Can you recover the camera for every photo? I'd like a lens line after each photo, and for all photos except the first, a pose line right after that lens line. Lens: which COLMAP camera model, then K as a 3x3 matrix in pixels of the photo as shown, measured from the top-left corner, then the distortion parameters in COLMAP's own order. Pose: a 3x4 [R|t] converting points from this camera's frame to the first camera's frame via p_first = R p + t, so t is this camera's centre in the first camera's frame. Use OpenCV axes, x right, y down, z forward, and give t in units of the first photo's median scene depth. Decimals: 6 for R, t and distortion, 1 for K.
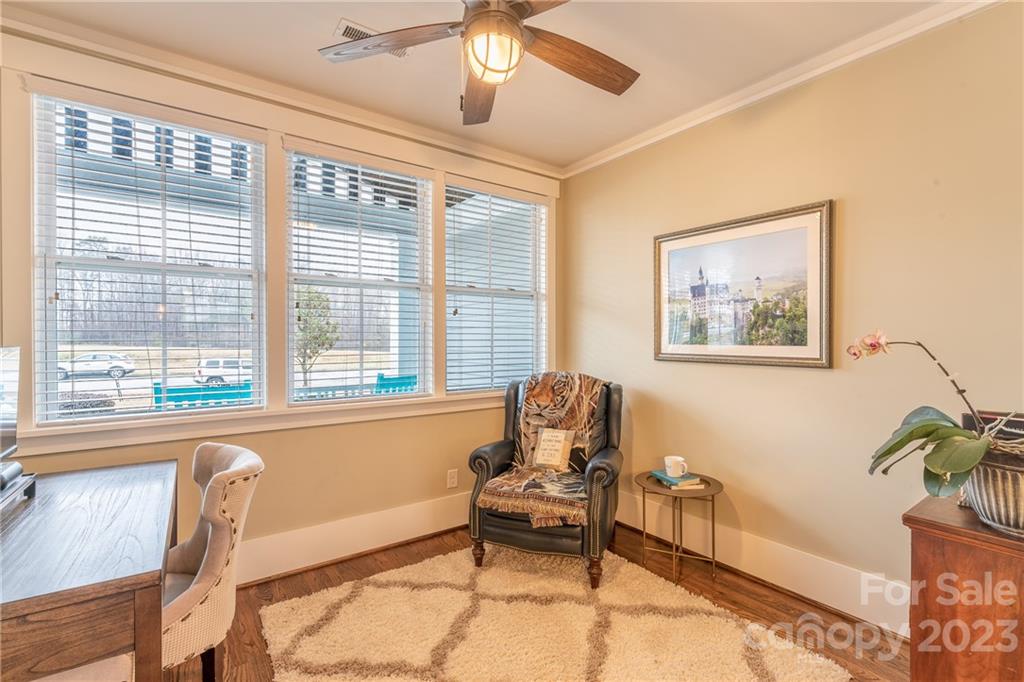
lens RADIAL K [[474.7, 0, 512.0], [0, 474.7, 341.0], [0, 0, 1]] dist [0.001270, 0.000014]
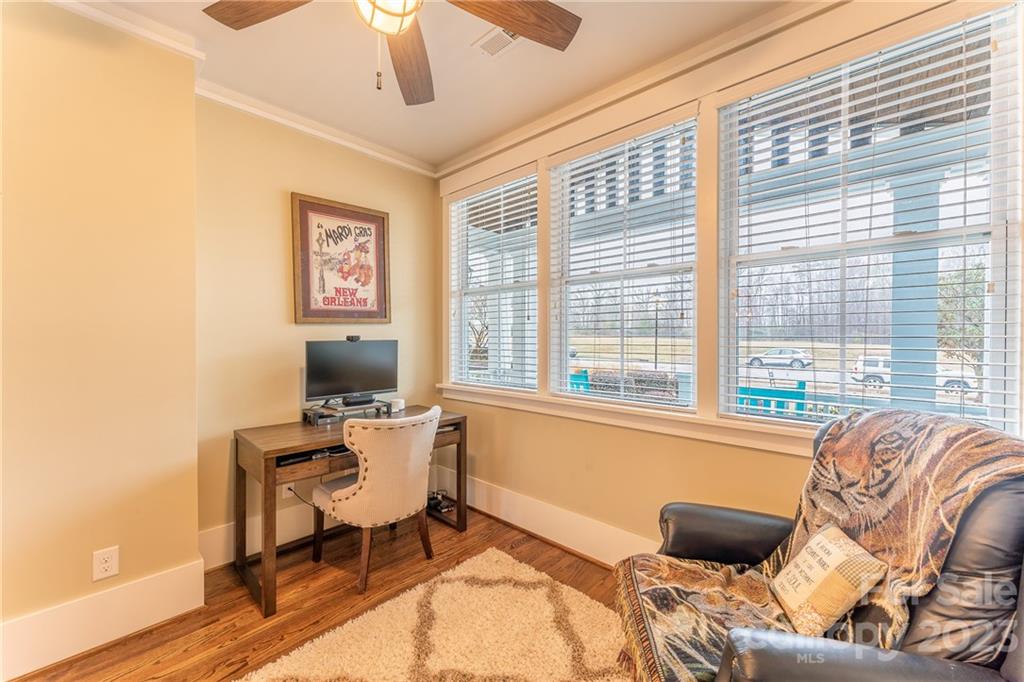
lens RADIAL K [[410.3, 0, 512.0], [0, 410.3, 341.0], [0, 0, 1]] dist [0.011578, -0.000013]
pose [[0.178697, 0.007957, -0.983872, 0.413381], [-0.001976, 0.999968, 0.007728, -0.000390], [0.983902, 0.000564, 0.178707, 0.623076]]
